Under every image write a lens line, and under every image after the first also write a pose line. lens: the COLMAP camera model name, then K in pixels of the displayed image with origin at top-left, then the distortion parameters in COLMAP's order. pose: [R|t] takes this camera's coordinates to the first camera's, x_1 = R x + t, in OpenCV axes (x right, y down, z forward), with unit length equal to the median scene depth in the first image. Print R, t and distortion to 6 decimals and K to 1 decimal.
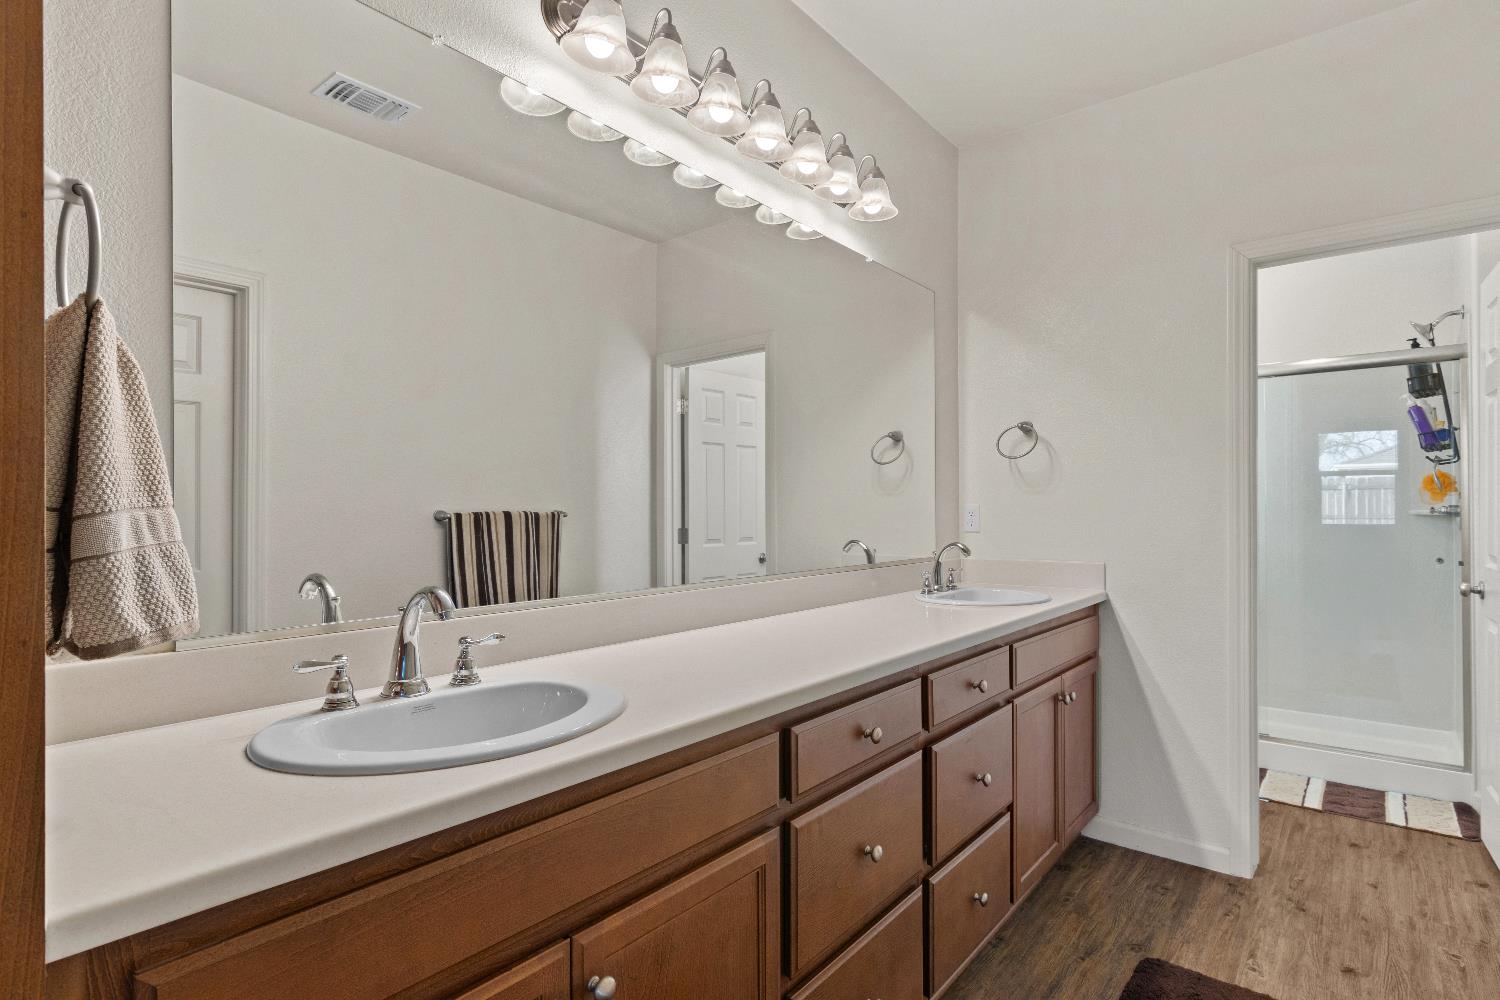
lens RADIAL K [[767.1, 0, 748.6], [0, 767.1, 496.5], [0, 0, 1]] dist [0.001941, 0.002398]
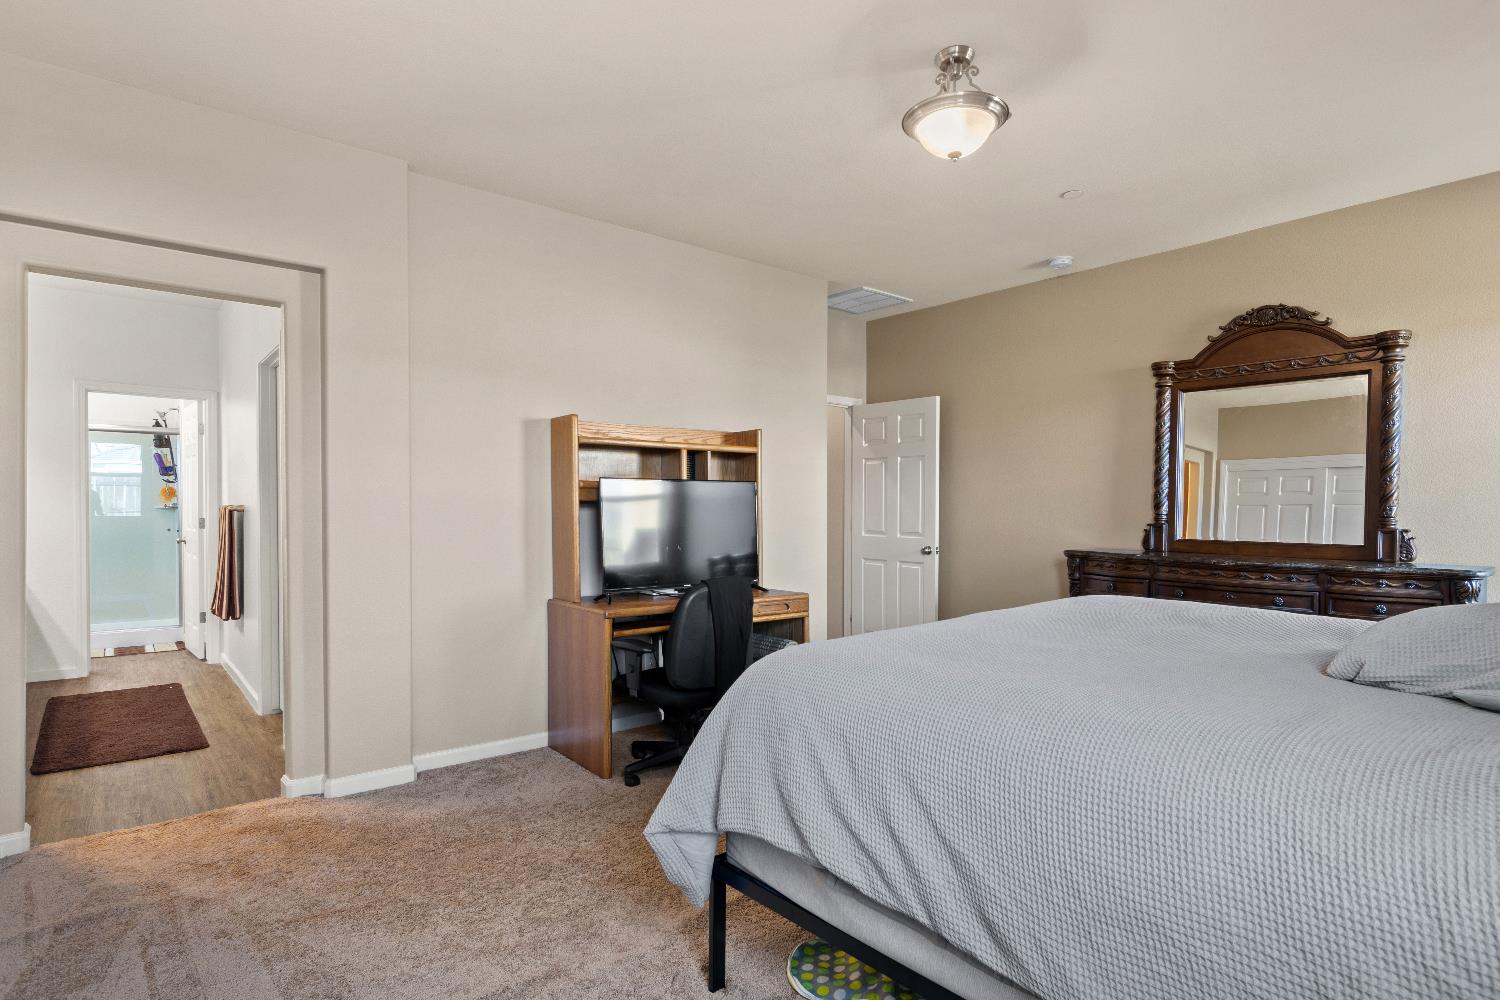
lens RADIAL K [[767.1, 0, 745.3], [0, 767.1, 508.0], [0, 0, 1]] dist [0.001941, 0.002398]
pose [[0.189684, -0.010592, 0.981788, -0.750998], [-0.010575, 0.999862, 0.012830, -0.016603], [-0.981788, -0.012816, 0.189546, -0.820584]]
